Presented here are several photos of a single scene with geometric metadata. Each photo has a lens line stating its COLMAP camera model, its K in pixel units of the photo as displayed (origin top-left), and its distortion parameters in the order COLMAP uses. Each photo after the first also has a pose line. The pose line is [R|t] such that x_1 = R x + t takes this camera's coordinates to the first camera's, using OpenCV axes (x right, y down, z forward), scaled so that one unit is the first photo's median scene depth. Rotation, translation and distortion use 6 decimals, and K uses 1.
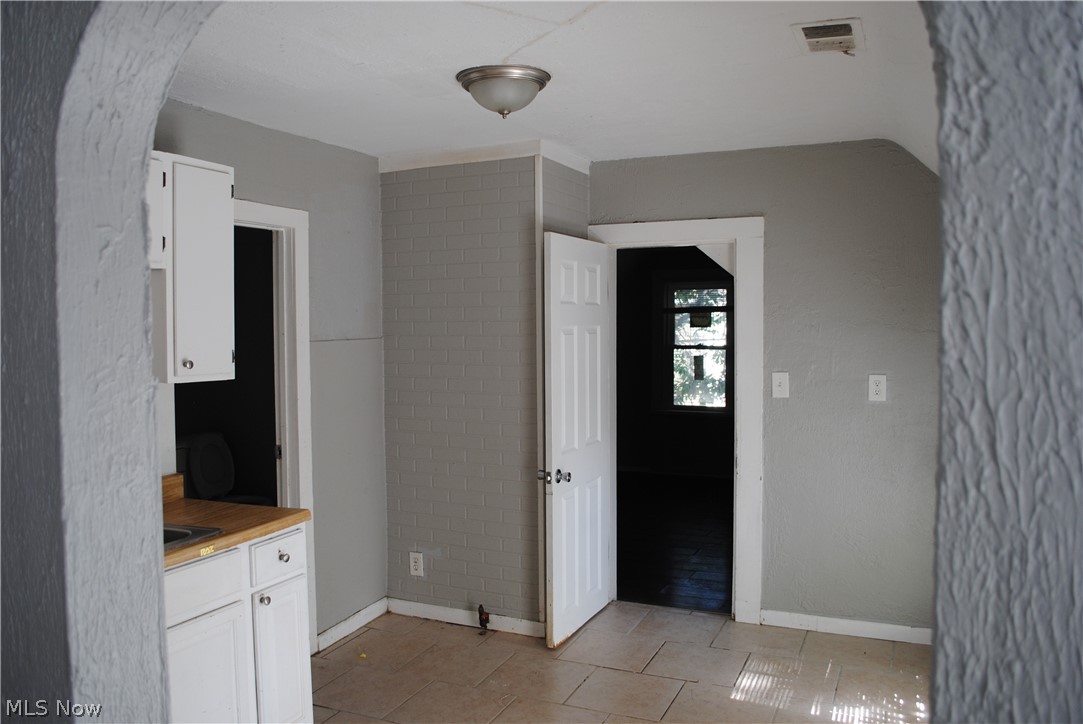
lens RADIAL K [[854.5, 0, 541.5], [0, 854.5, 362.0], [0, 0, 1]] dist [-0.085926, 0.006386]
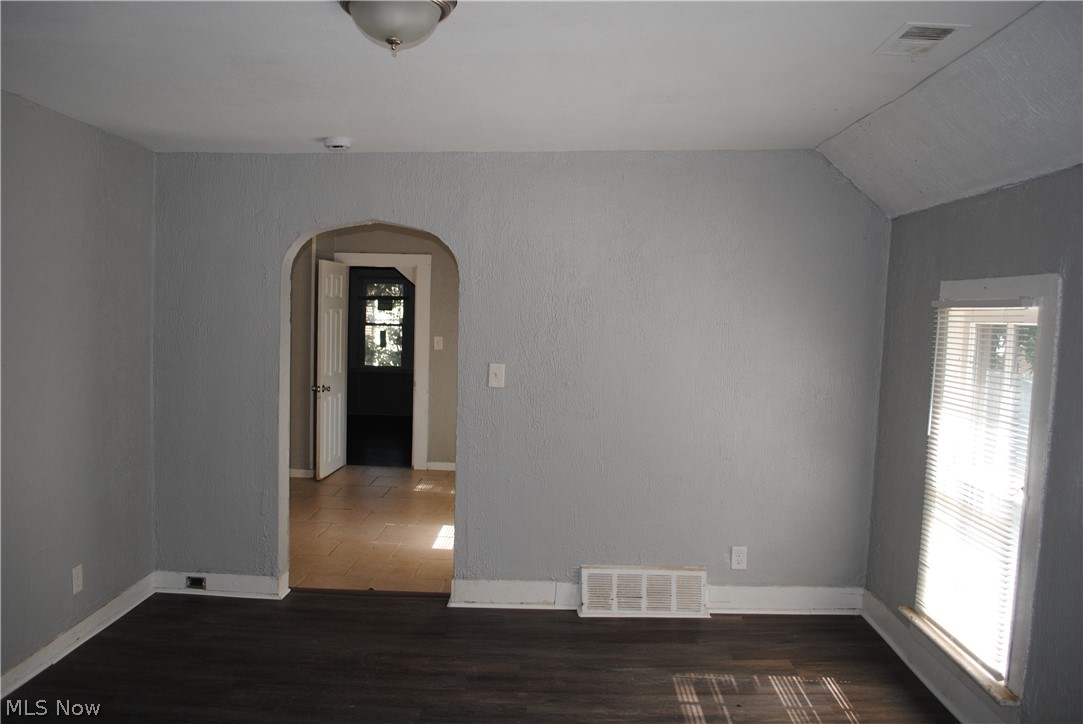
lens RADIAL K [[854.5, 0, 541.5], [0, 854.5, 362.0], [0, 0, 1]] dist [-0.085926, 0.006386]
pose [[0.923502, 0.009364, 0.383479, -0.239359], [-0.017885, 0.999666, 0.018662, 0.029421], [-0.383176, -0.024092, 0.923361, -0.861965]]
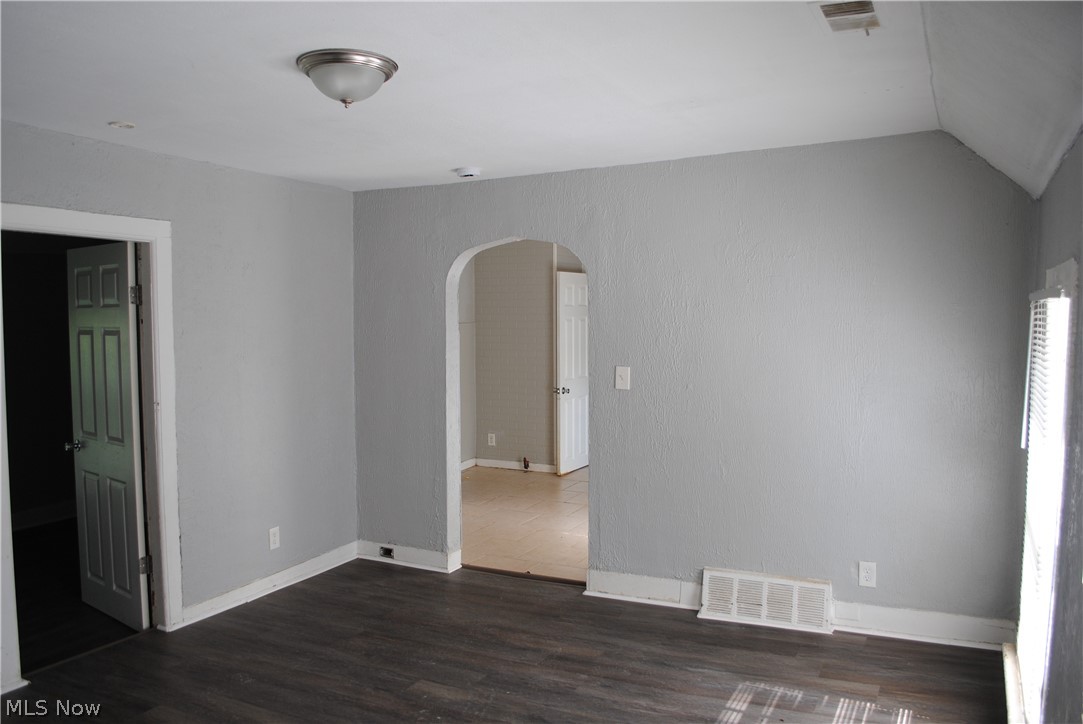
lens RADIAL K [[854.5, 0, 541.5], [0, 854.5, 362.0], [0, 0, 1]] dist [-0.085926, 0.006386]
pose [[0.998865, 0.008196, -0.046924, 0.058851], [-0.007363, 0.999813, 0.017901, 0.026997], [0.047062, -0.017535, 0.998738, -0.976290]]
